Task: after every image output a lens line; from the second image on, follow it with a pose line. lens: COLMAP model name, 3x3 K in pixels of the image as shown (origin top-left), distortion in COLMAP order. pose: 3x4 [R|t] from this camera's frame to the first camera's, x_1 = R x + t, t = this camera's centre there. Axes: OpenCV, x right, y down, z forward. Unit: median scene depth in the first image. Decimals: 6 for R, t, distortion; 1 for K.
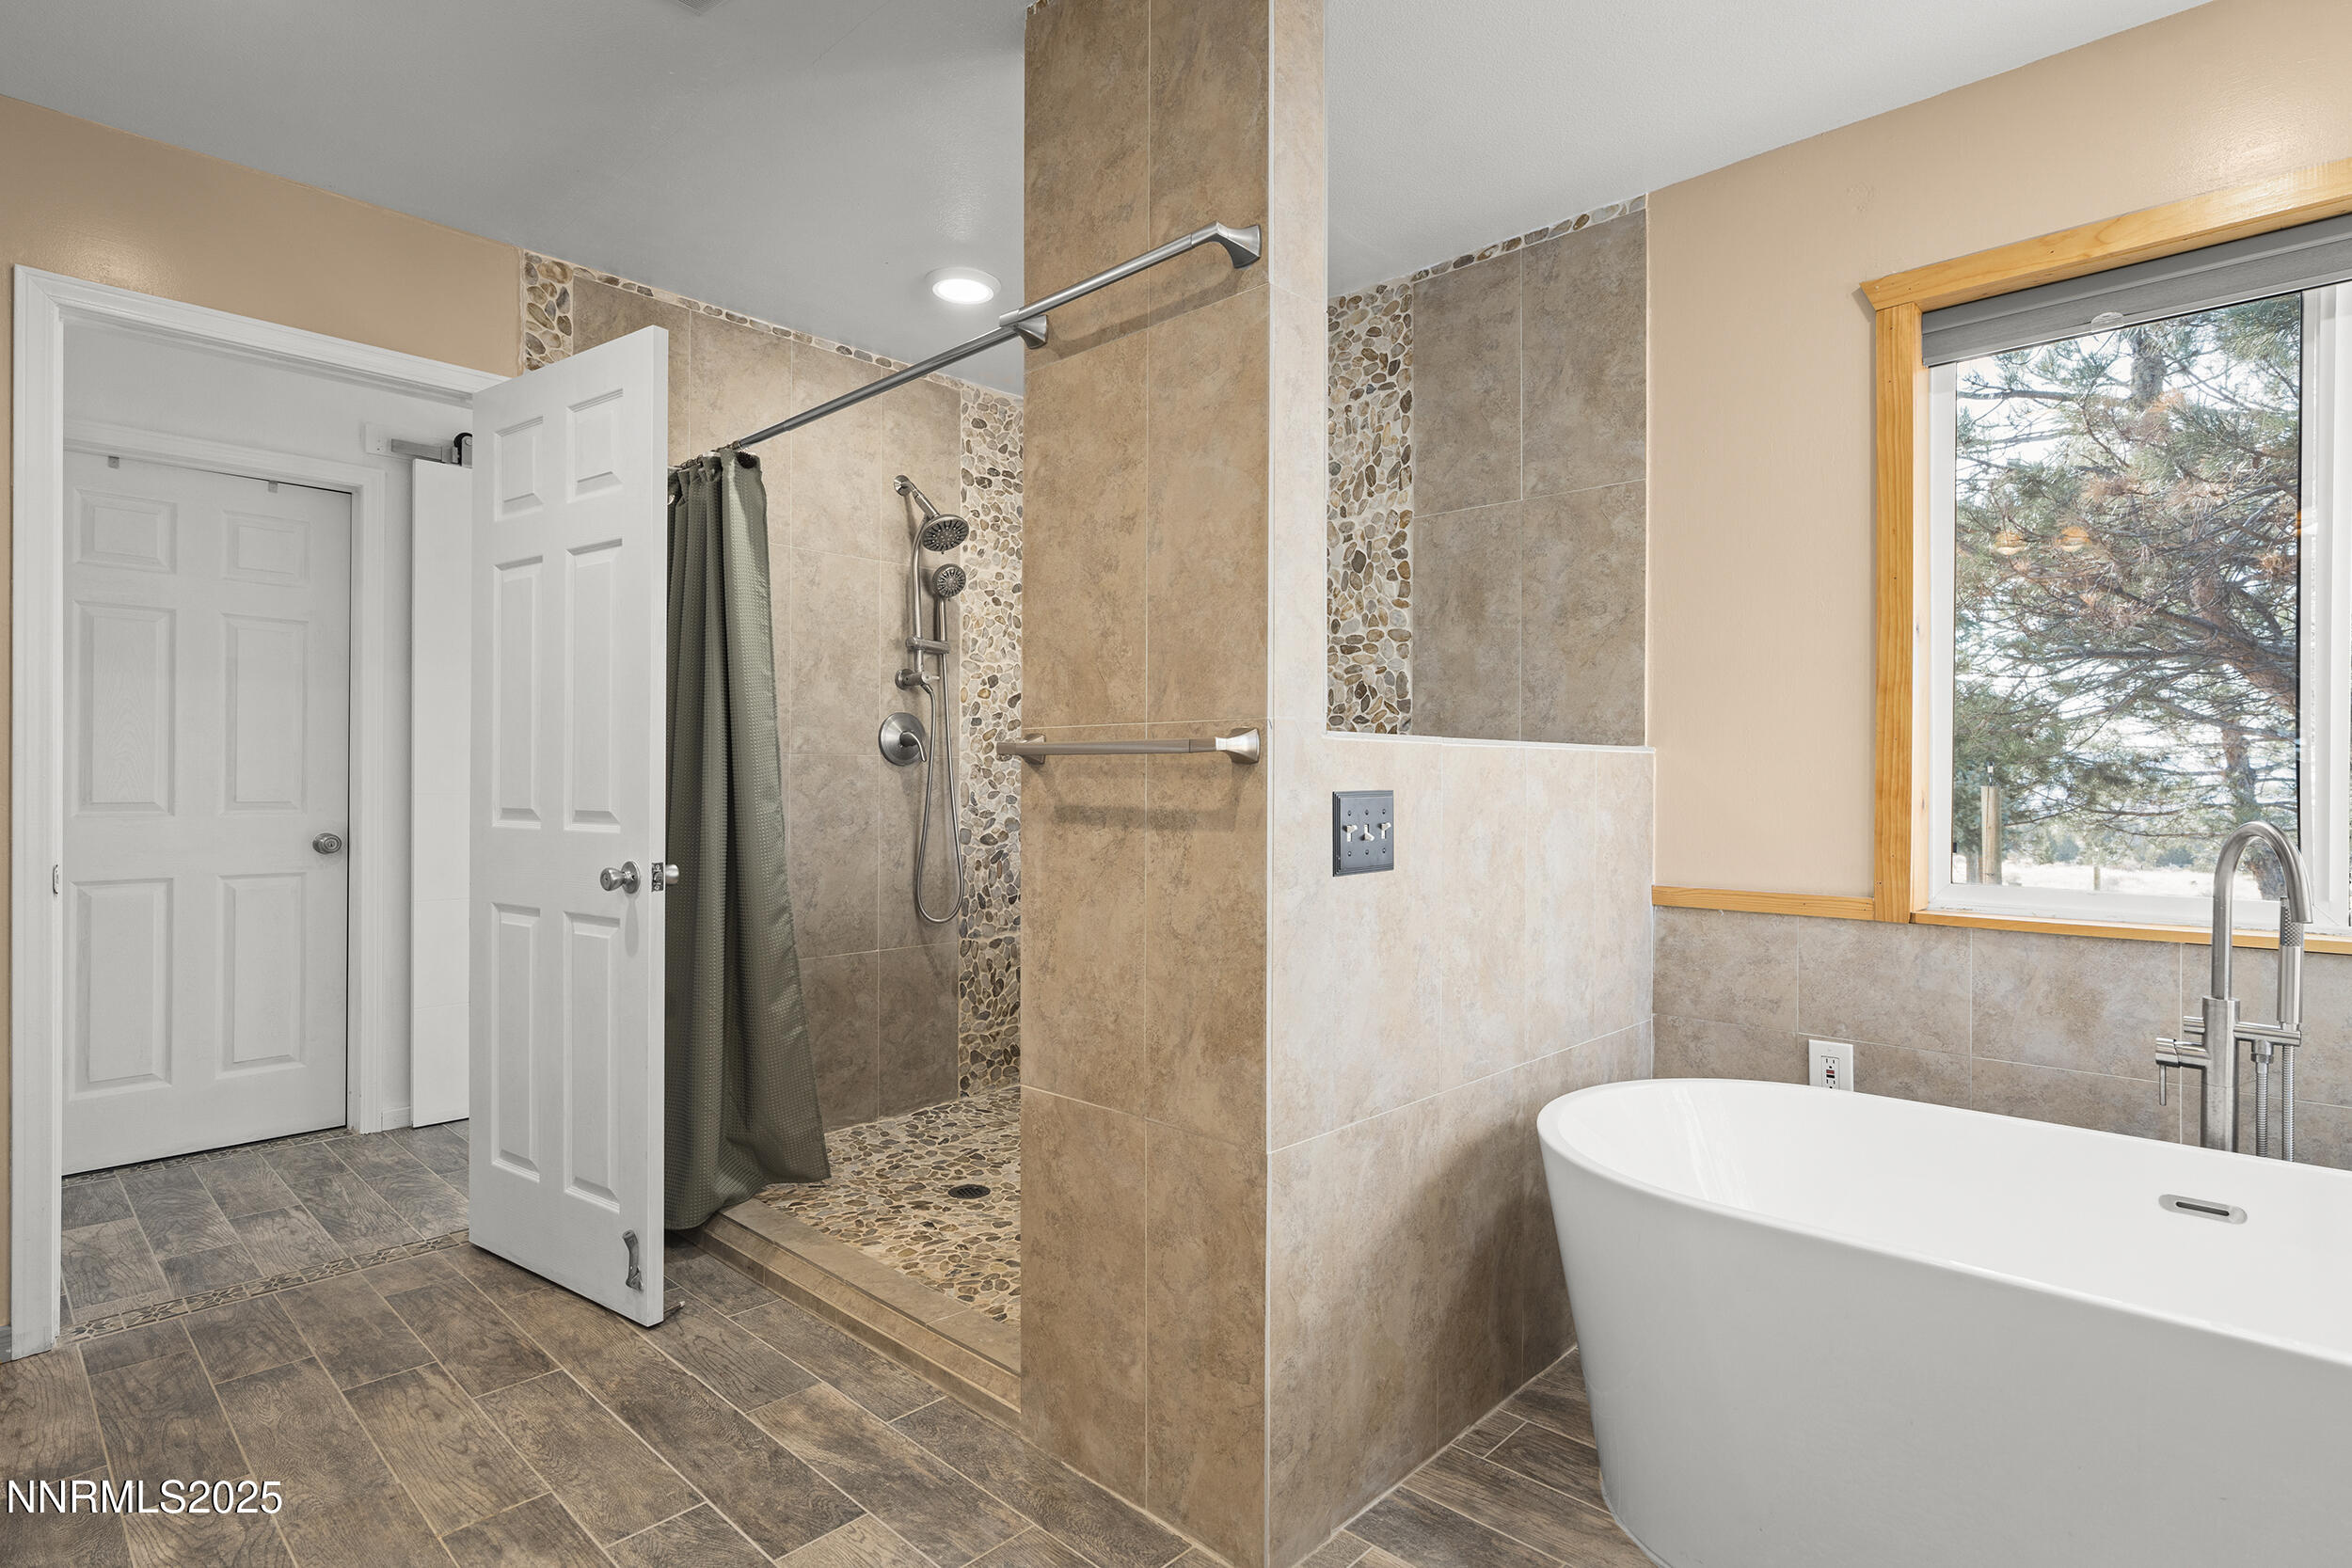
lens RADIAL K [[1185.7, 0, 1185.9], [0, 1185.7, 781.0], [0, 0, 1]] dist [-0.005244, 0.001393]
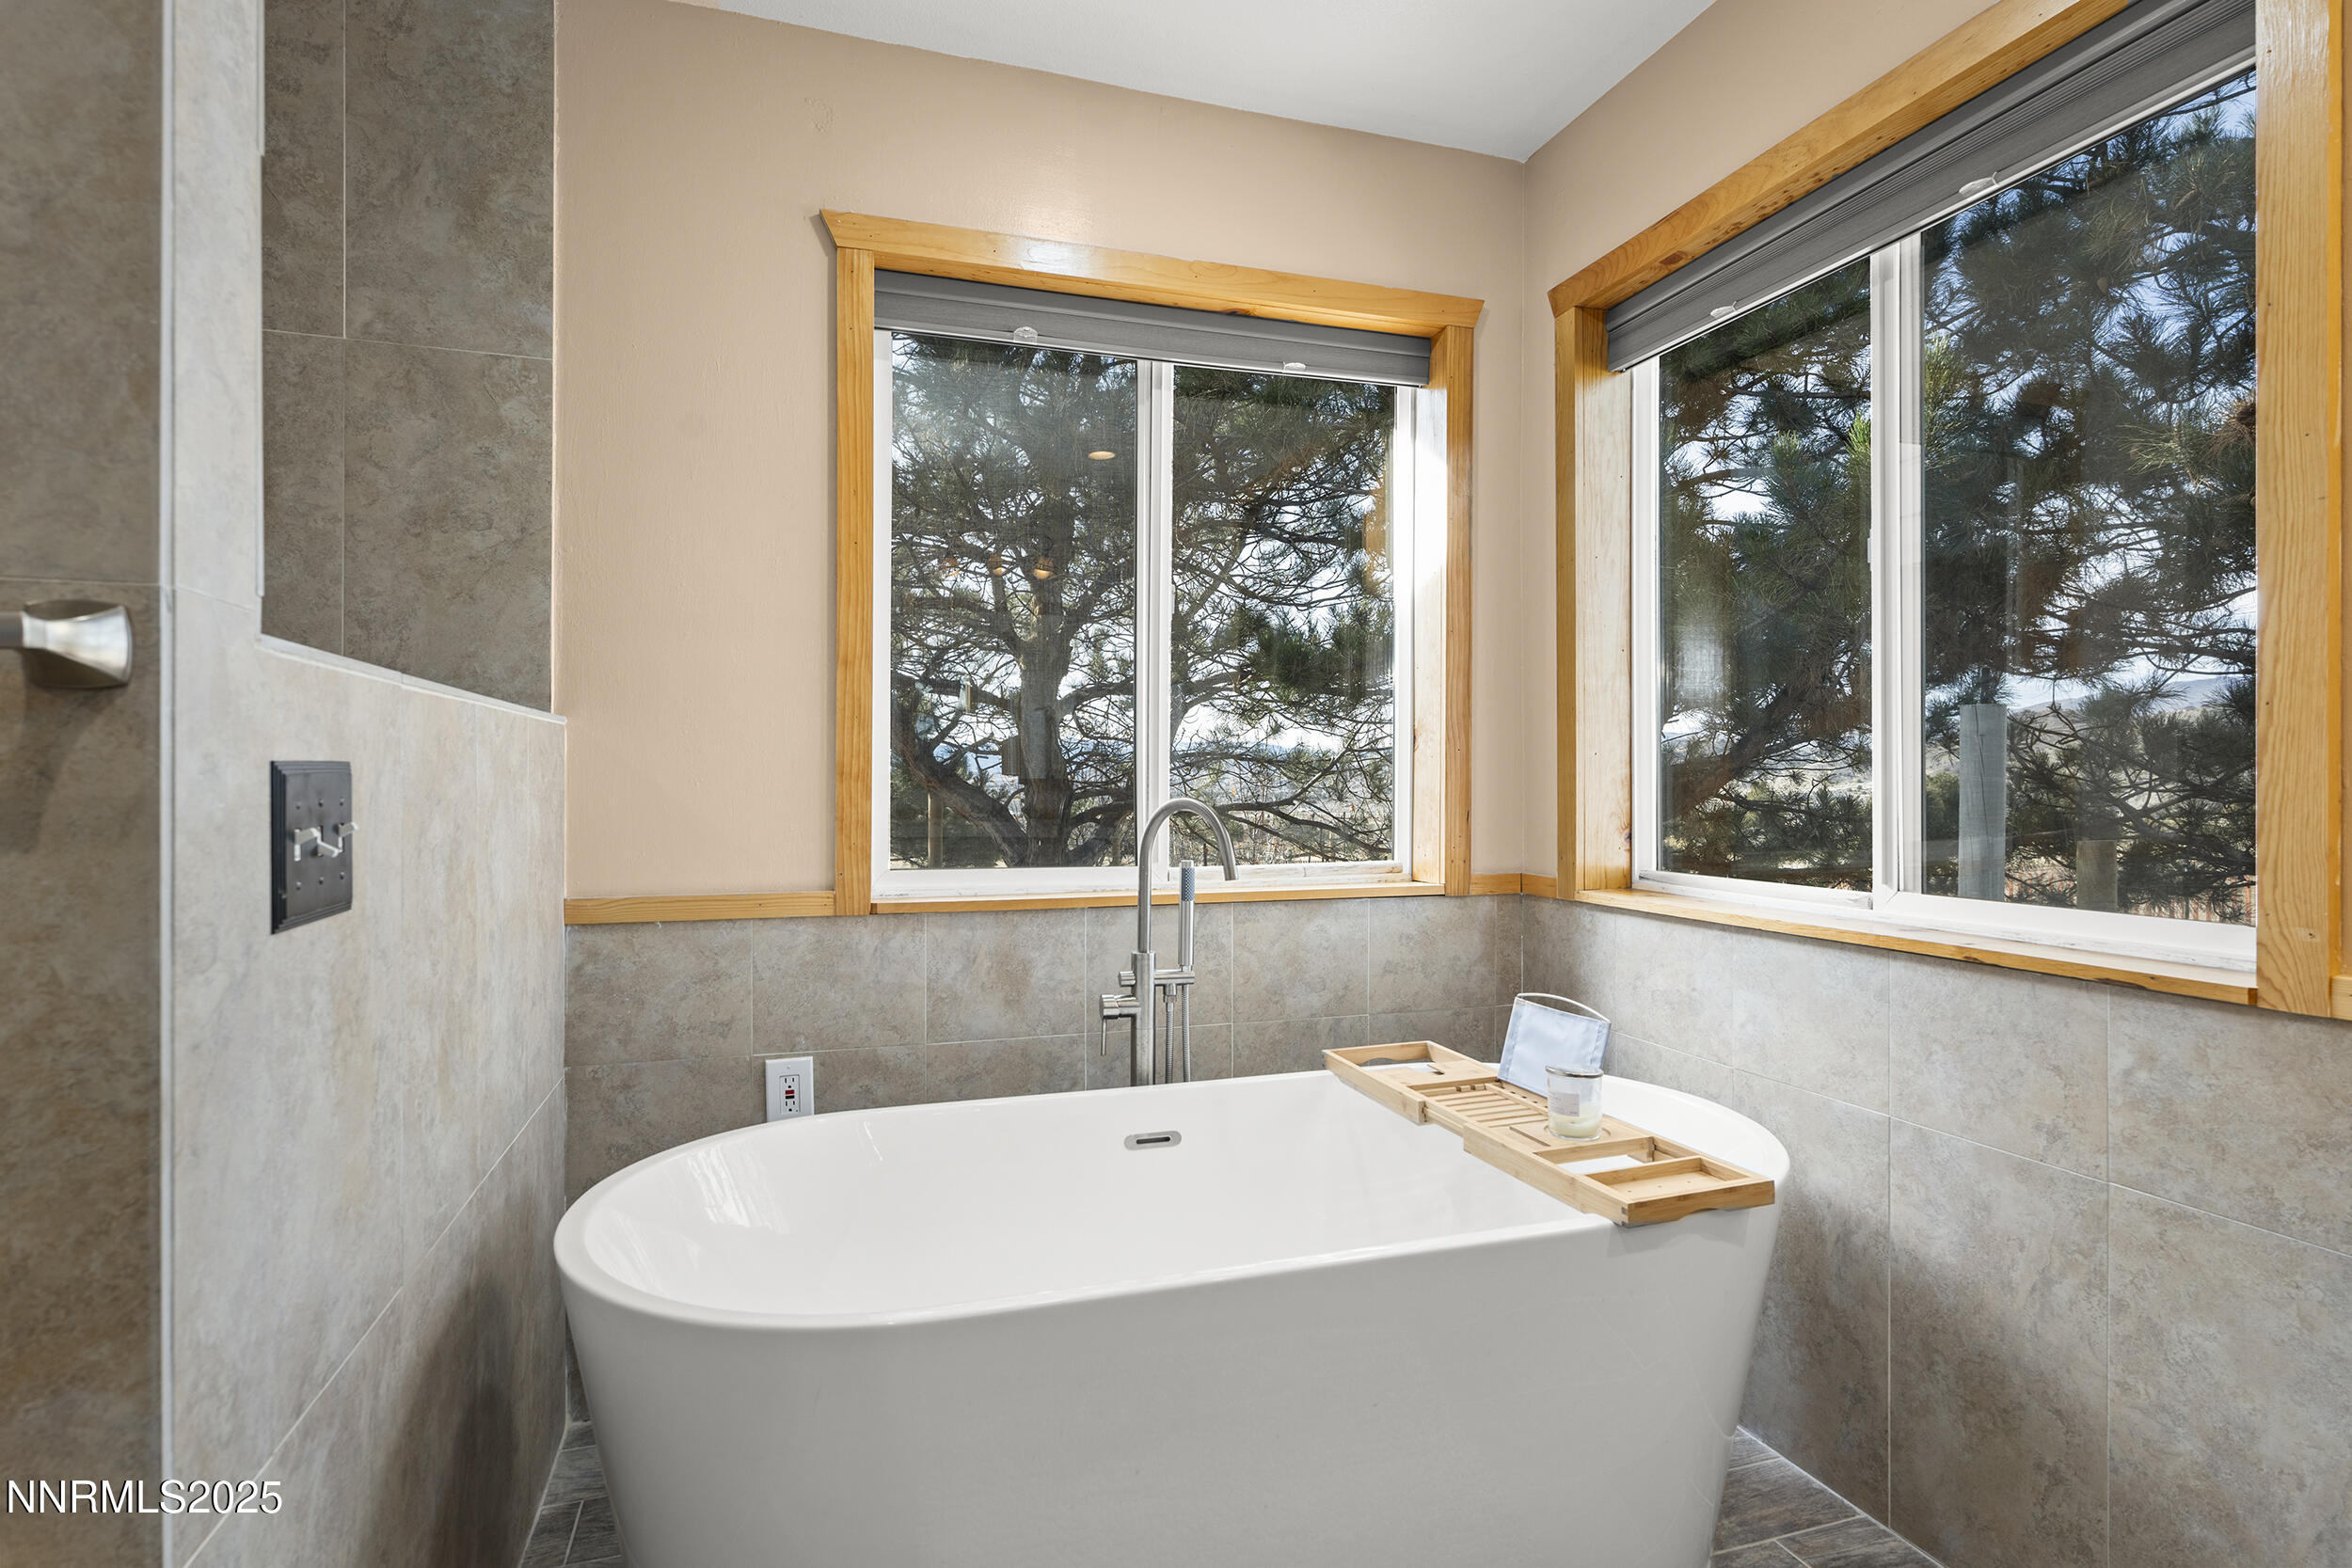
lens RADIAL K [[1185.7, 0, 1169.1], [0, 1185.7, 783.2], [0, 0, 1]] dist [-0.005244, 0.001393]
pose [[0.483154, -0.003549, 0.875528, -0.092103], [-0.000221, 0.999991, 0.004176, 0.012151], [-0.875535, -0.002211, 0.483149, 0.331741]]
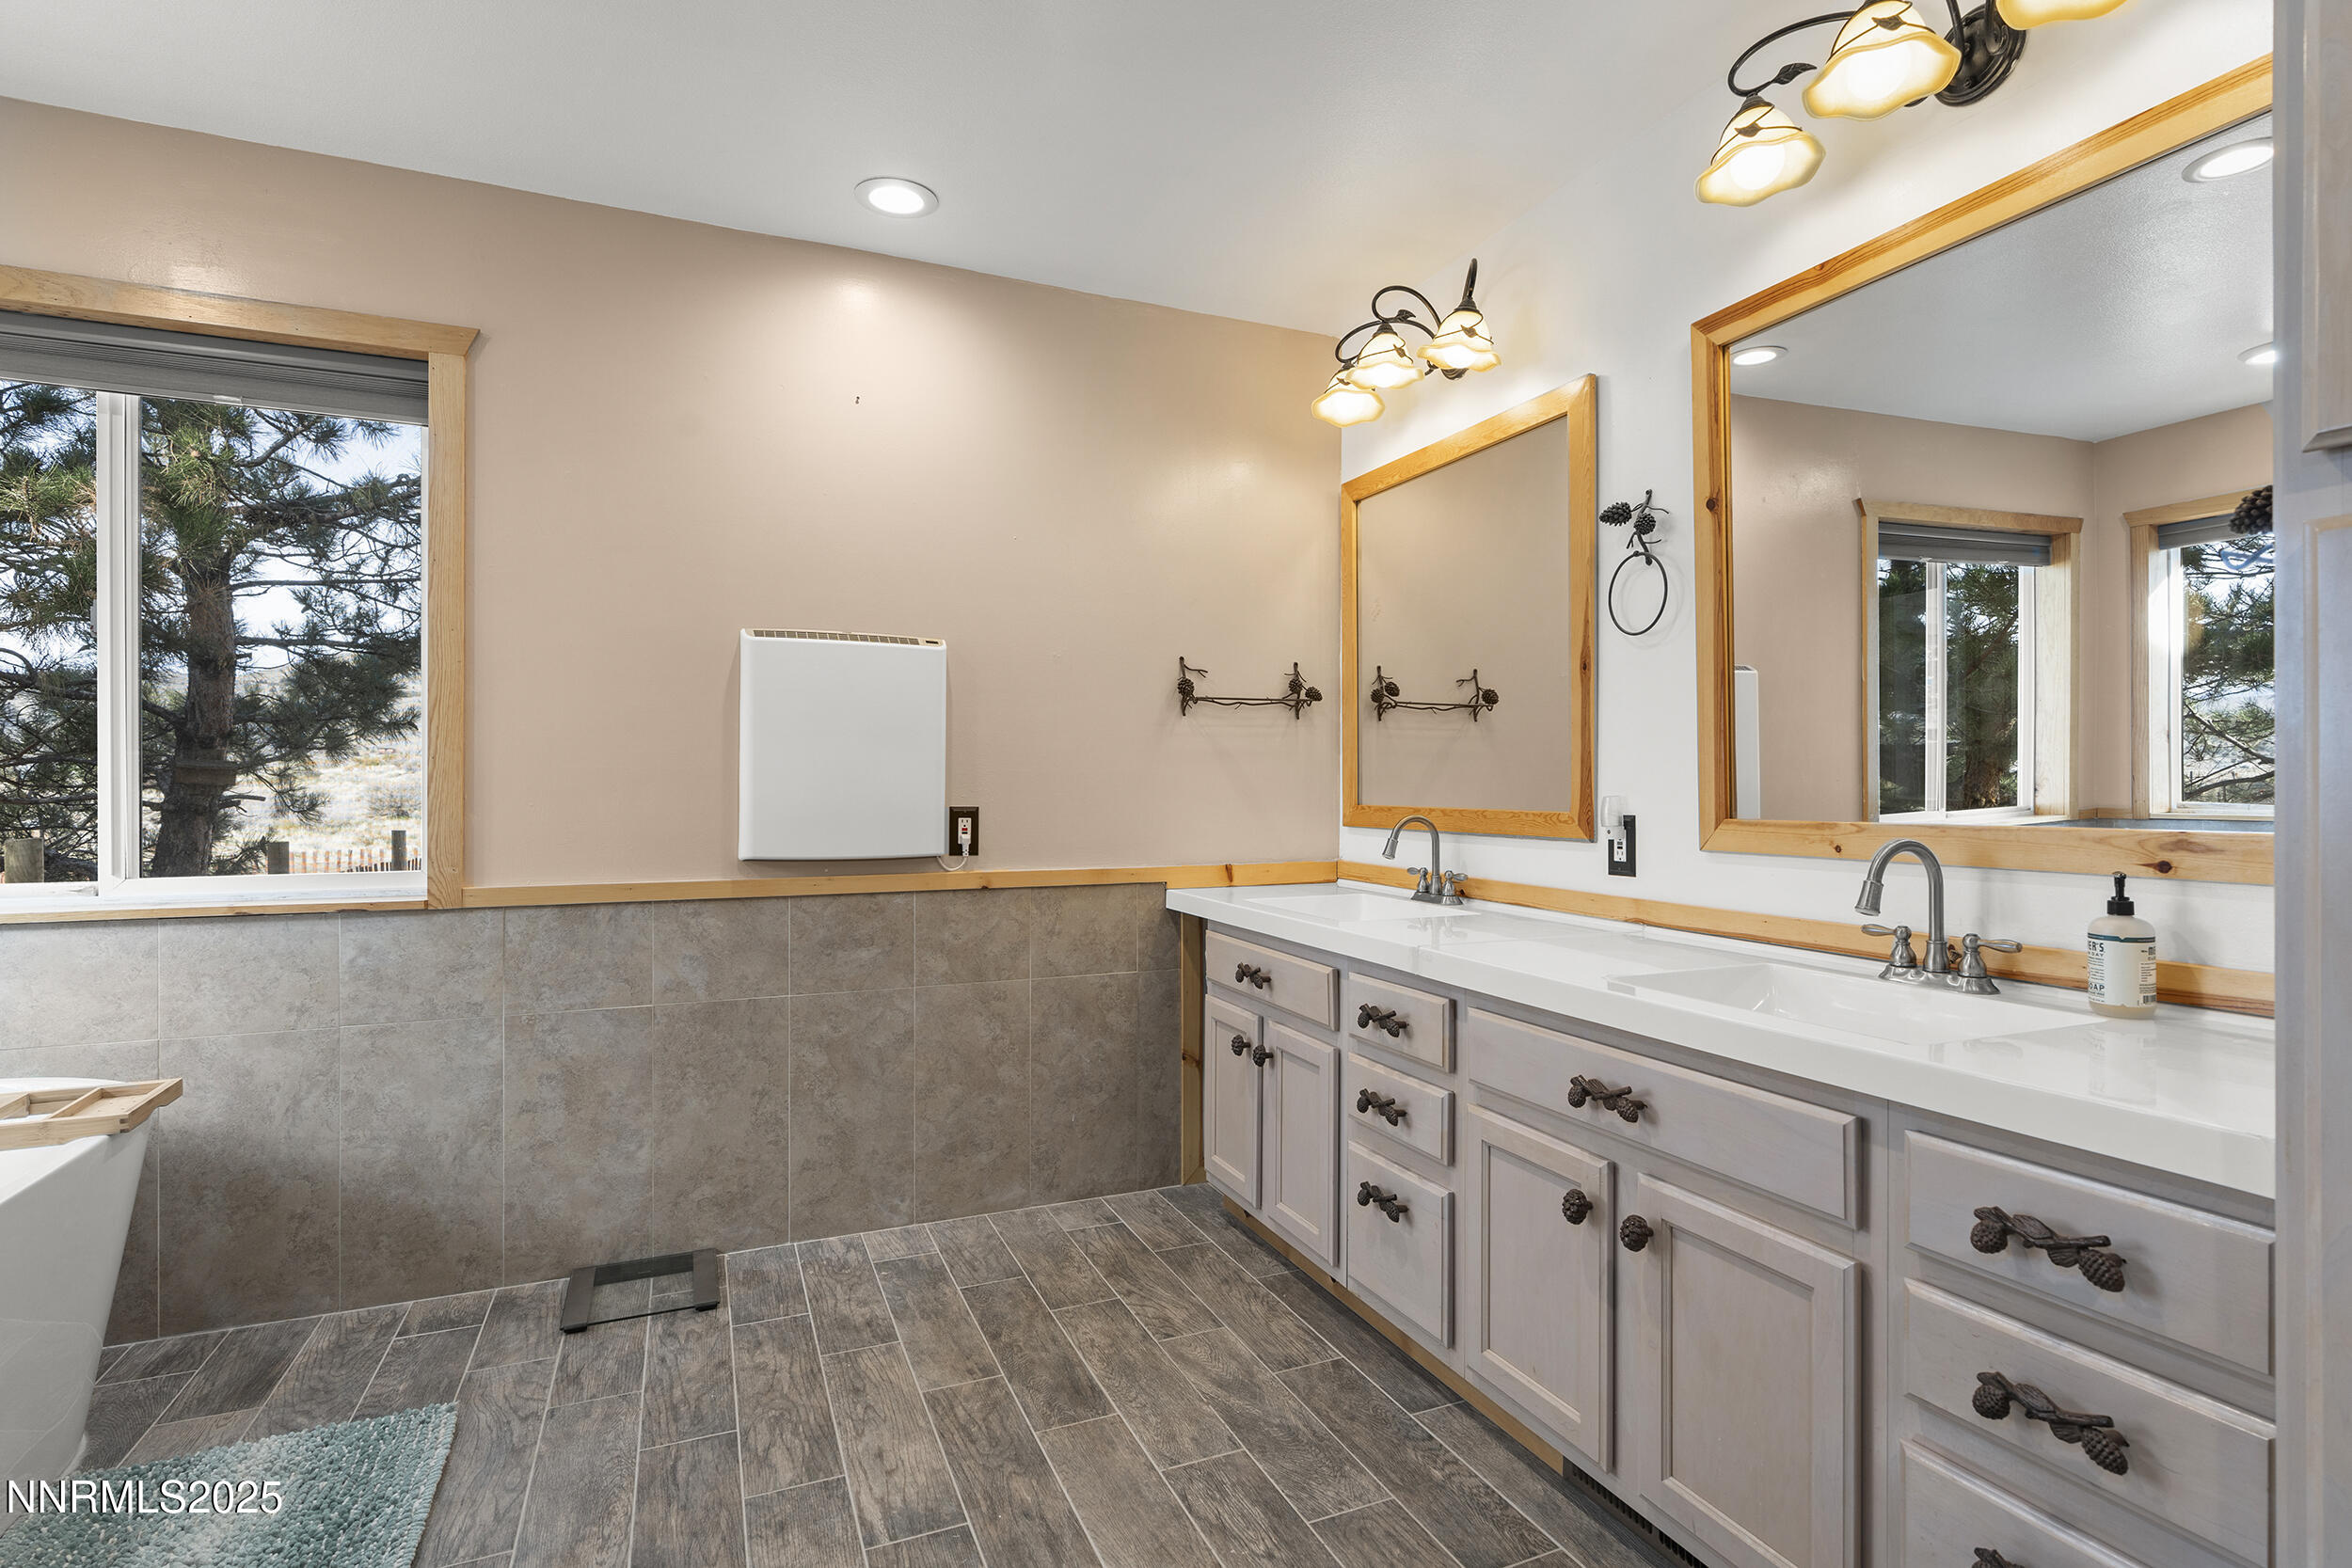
lens RADIAL K [[1113.6, 0, 1168.8], [0, 1113.6, 780.4], [0, 0, 1]] dist [-0.010714, 0.000861]
pose [[-0.916696, -0.003947, 0.399567, -0.401718], [-0.004900, 0.999987, -0.001365, -0.003222], [-0.399556, -0.003209, -0.916703, 0.811612]]
